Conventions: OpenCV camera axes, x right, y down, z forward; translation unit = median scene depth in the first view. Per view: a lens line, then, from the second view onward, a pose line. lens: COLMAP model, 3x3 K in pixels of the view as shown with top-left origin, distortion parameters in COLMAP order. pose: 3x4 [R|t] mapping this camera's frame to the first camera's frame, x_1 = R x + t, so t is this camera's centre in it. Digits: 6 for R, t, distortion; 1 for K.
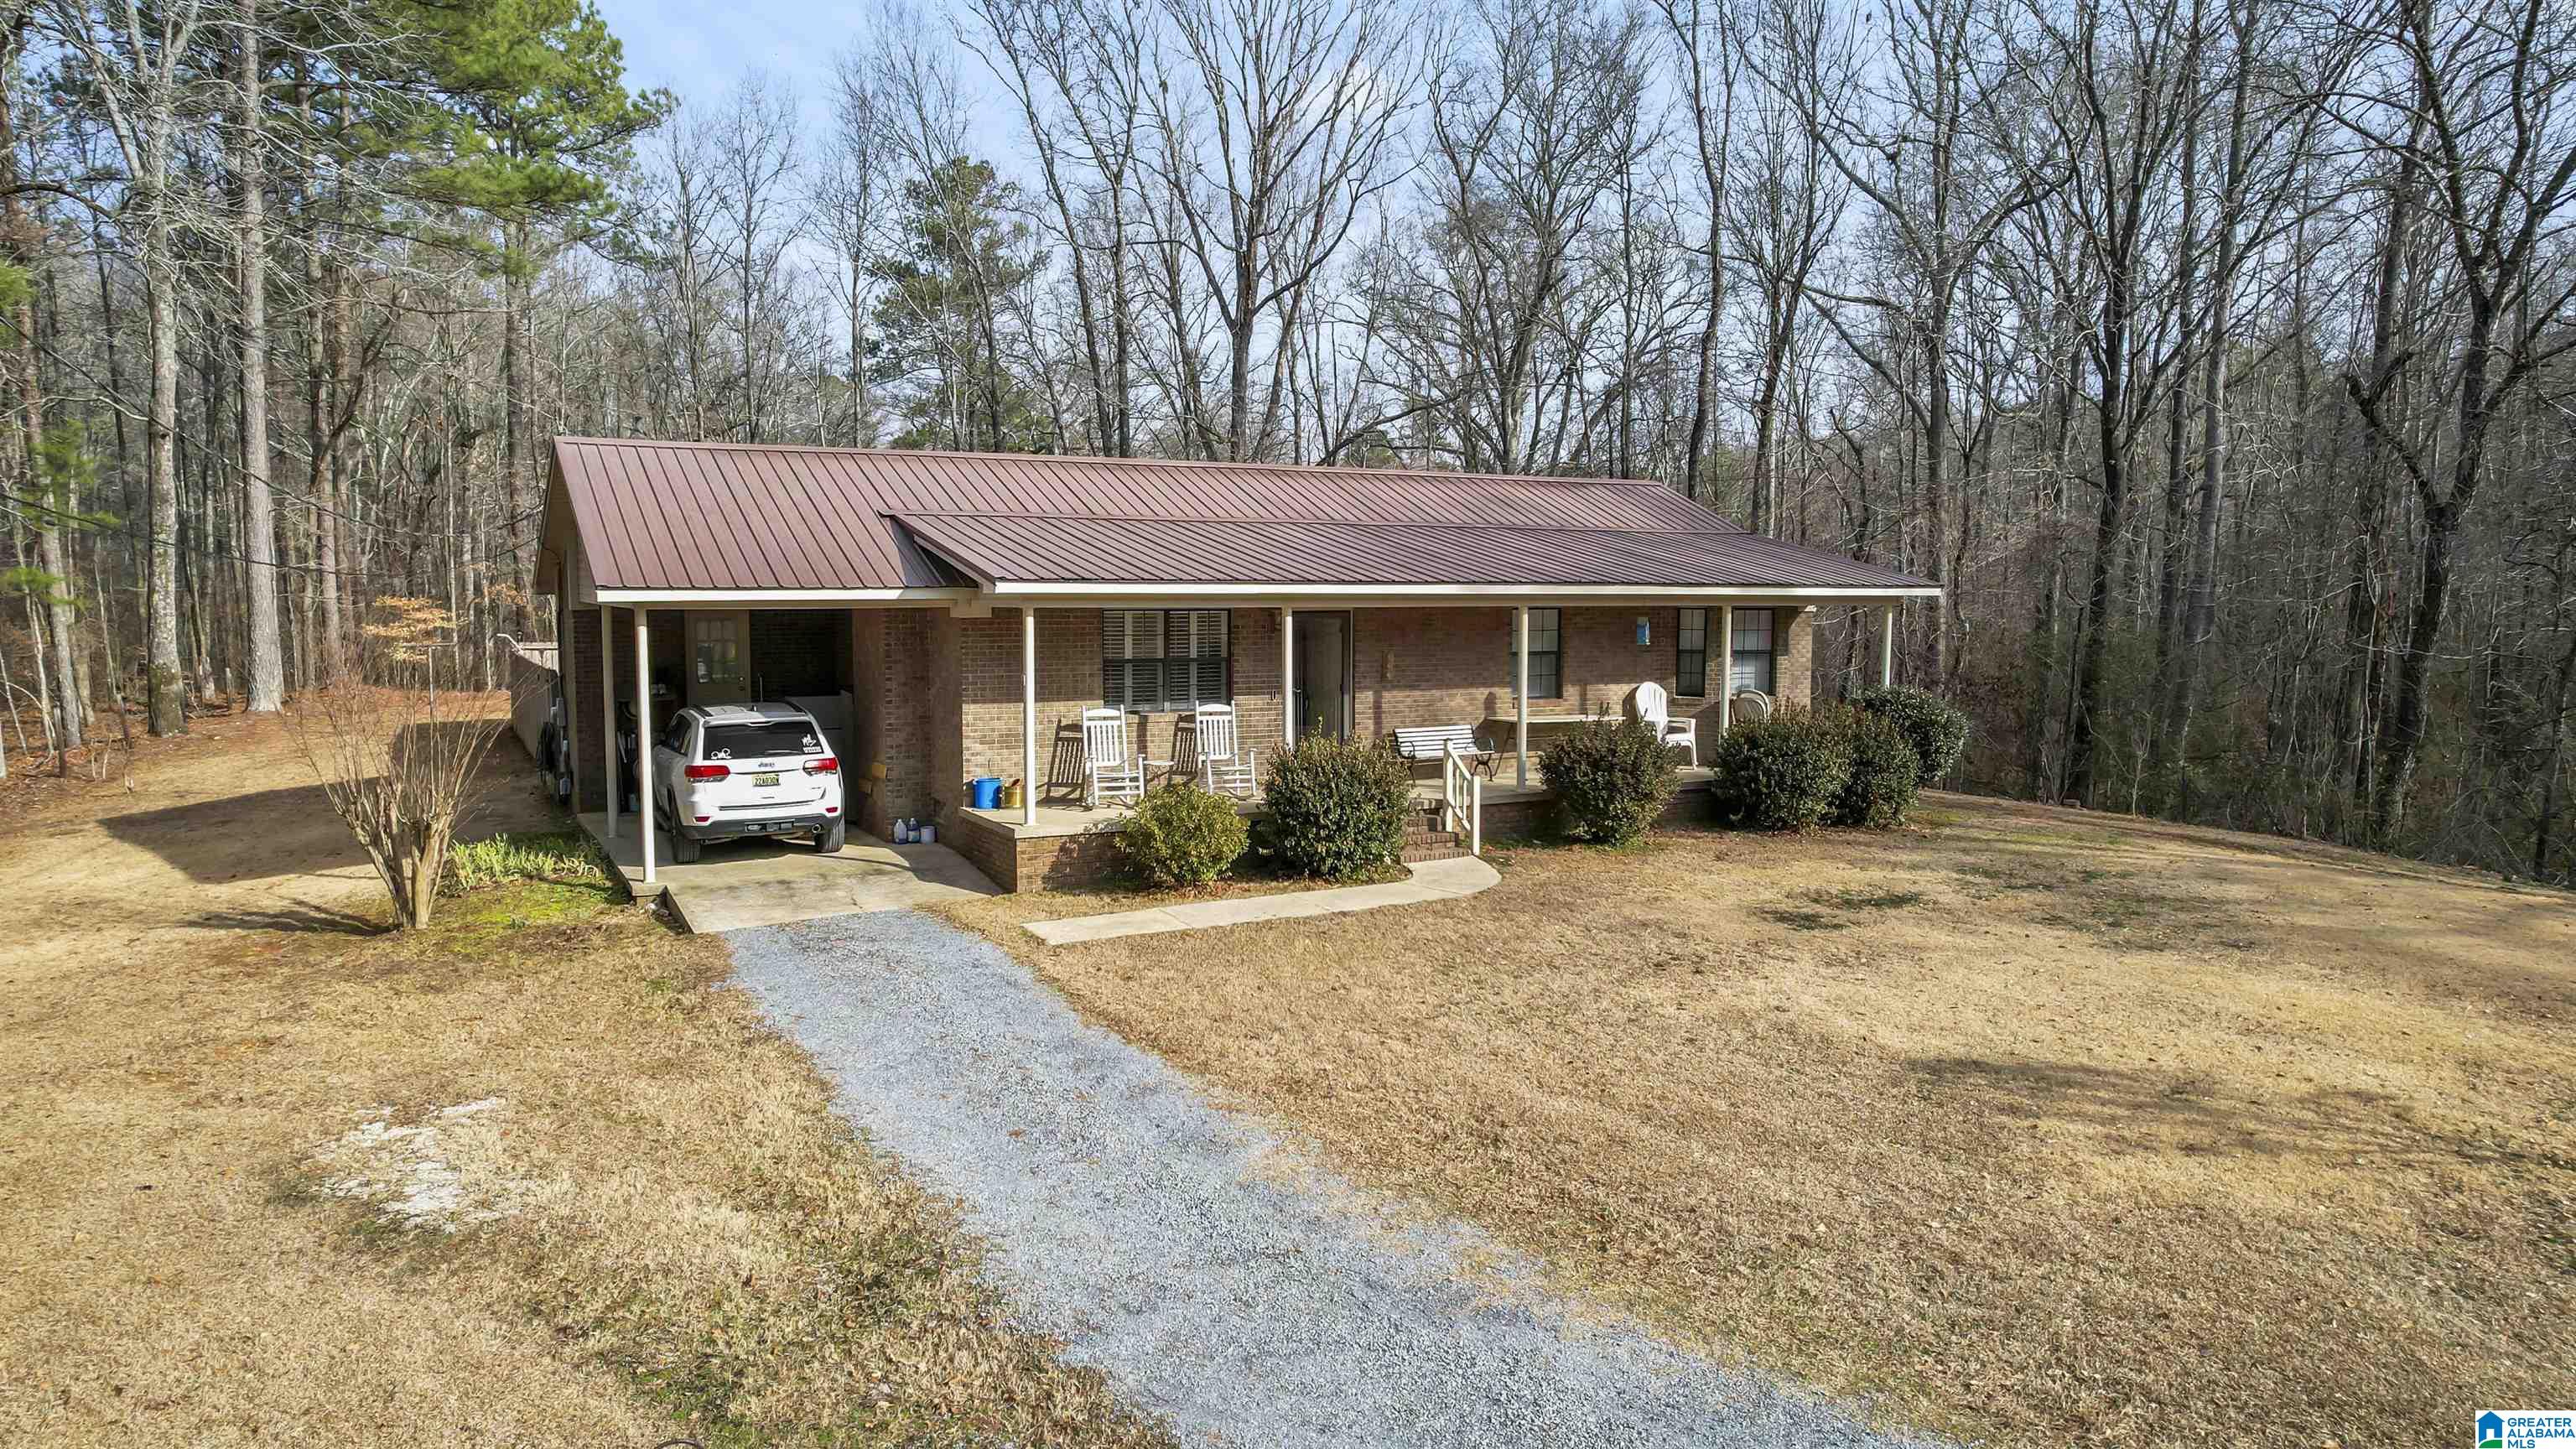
lens RADIAL K [[1673.4, 0, 1288.0], [0, 1673.4, 724.5], [0, 0, 1]] dist [-0.076438, 0.072982]
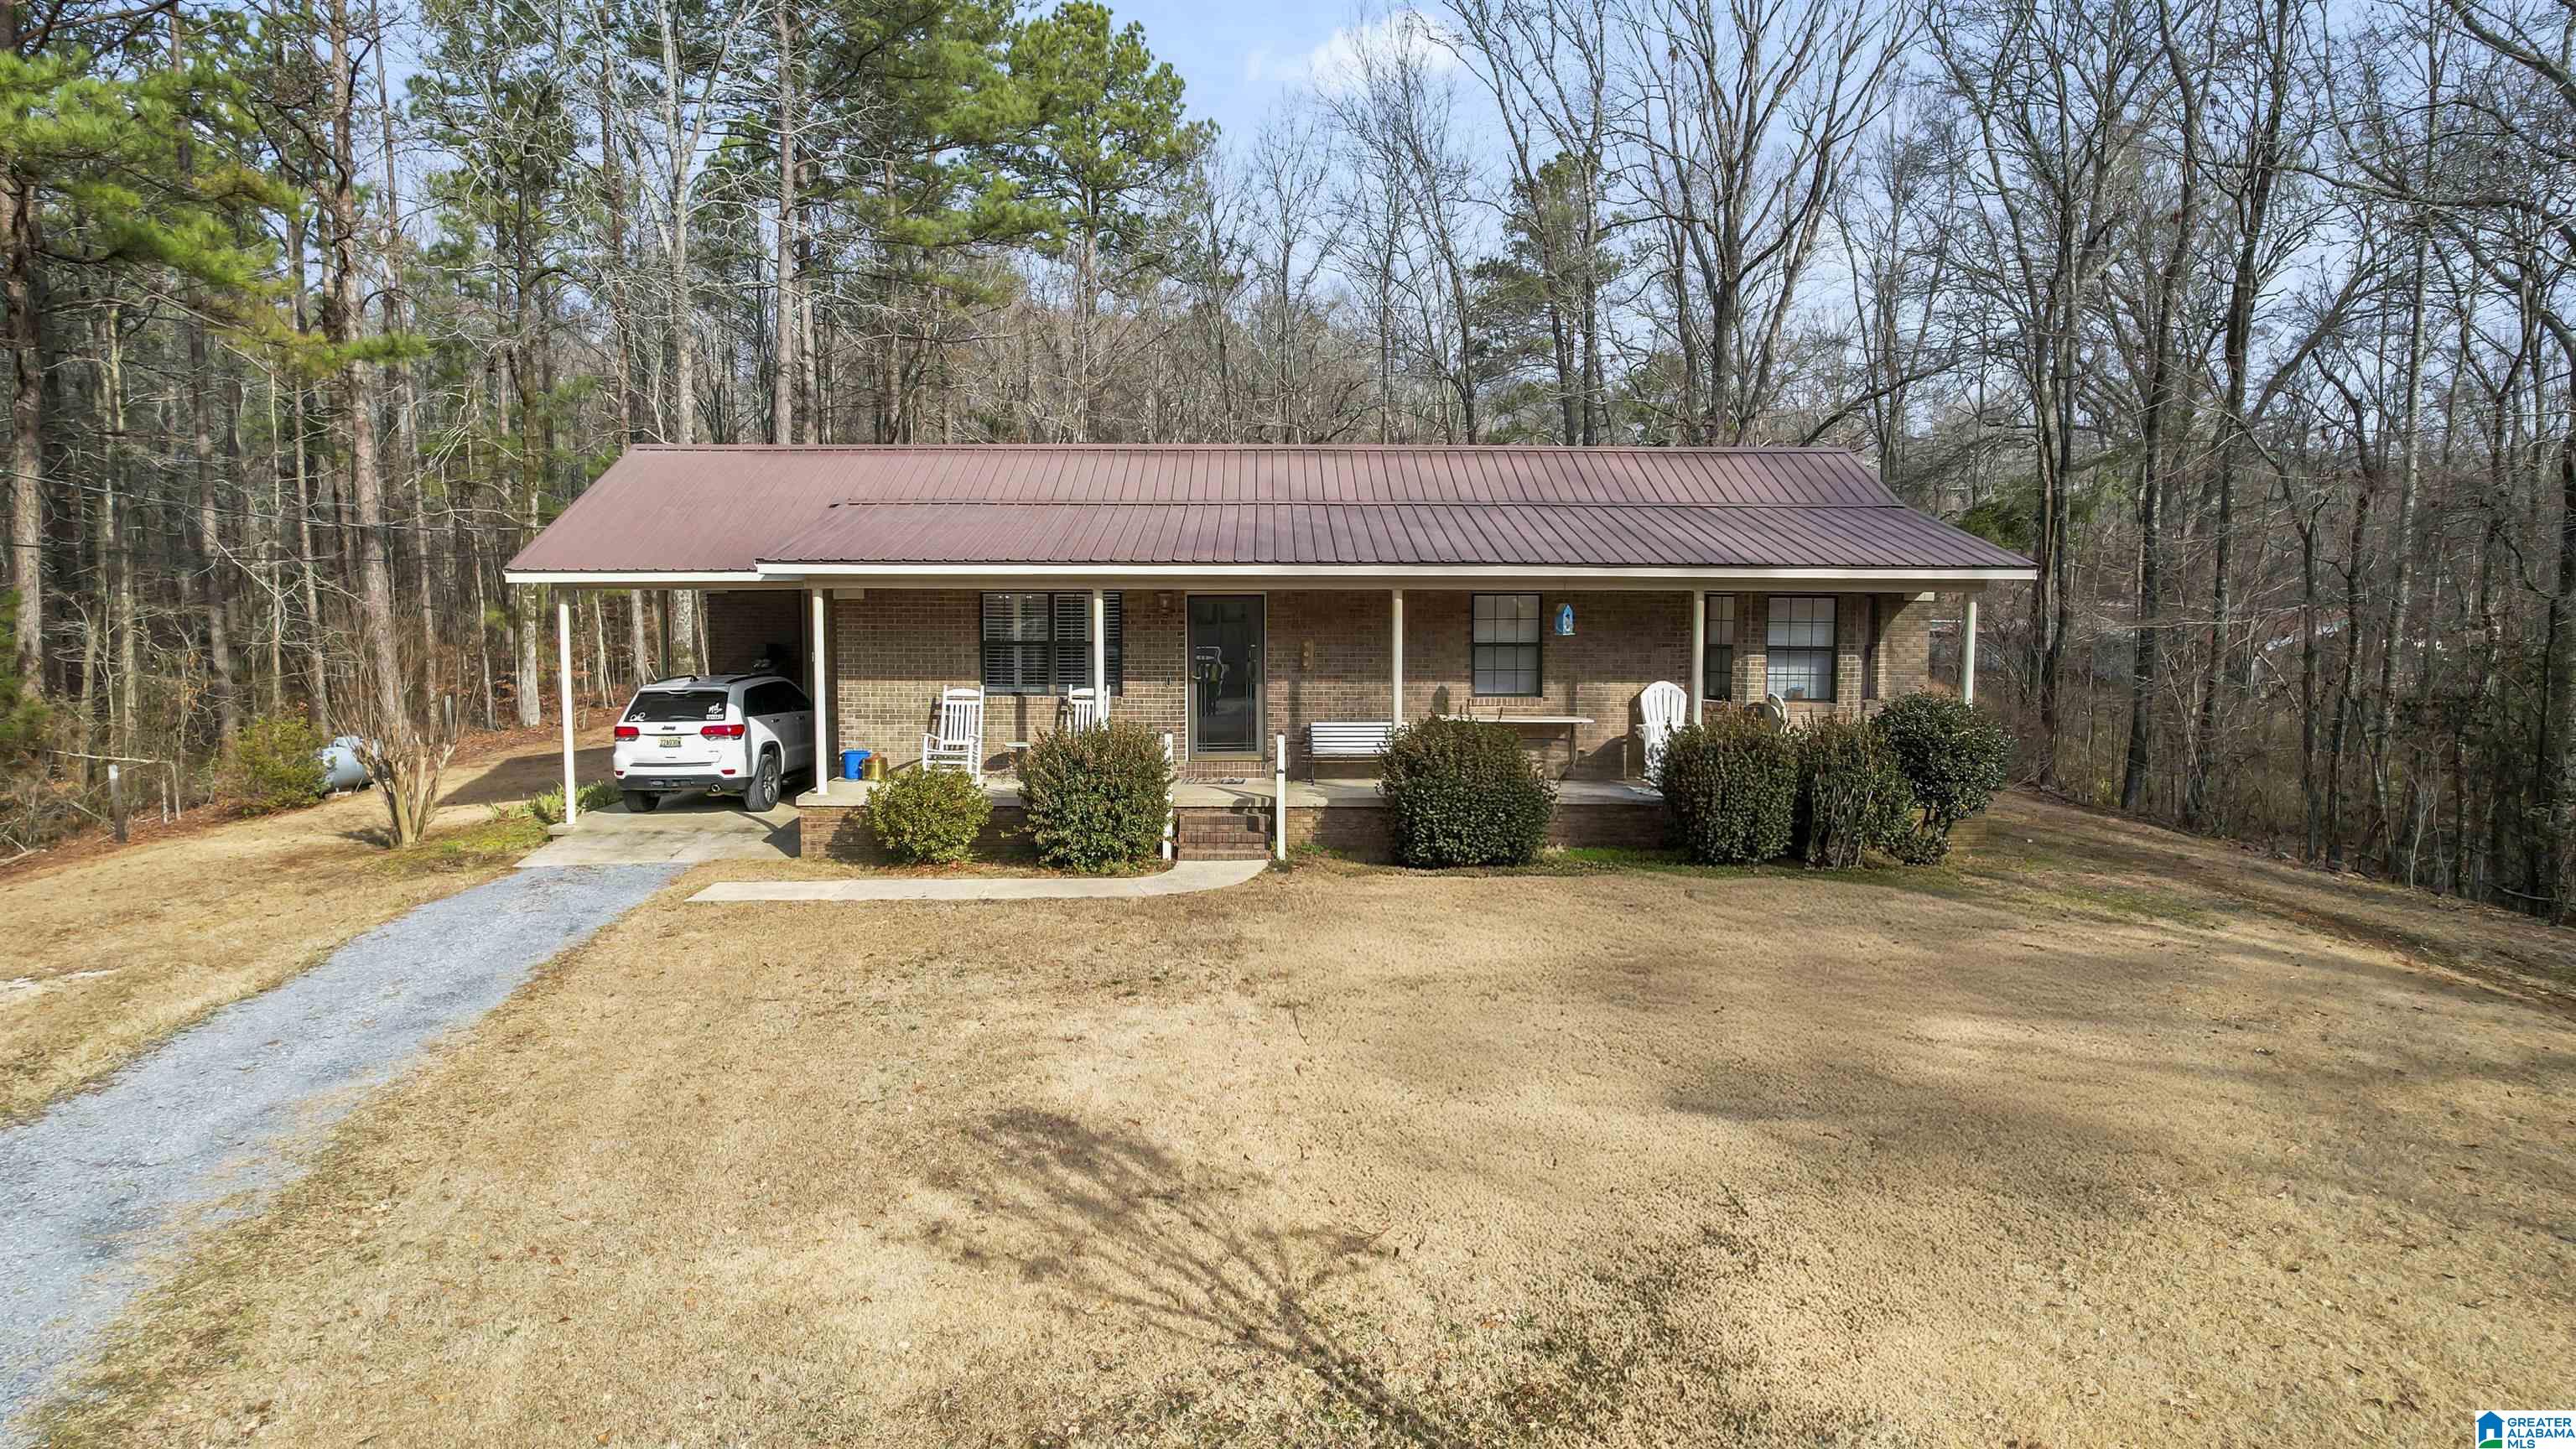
lens RADIAL K [[1673.4, 0, 1288.0], [0, 1673.4, 724.5], [0, 0, 1]] dist [-0.076438, 0.072982]
pose [[0.879523, 0.038186, -0.474321, 0.591179], [-0.038897, 0.999209, 0.008317, -0.003959], [0.474263, 0.011134, 0.880313, 0.208617]]
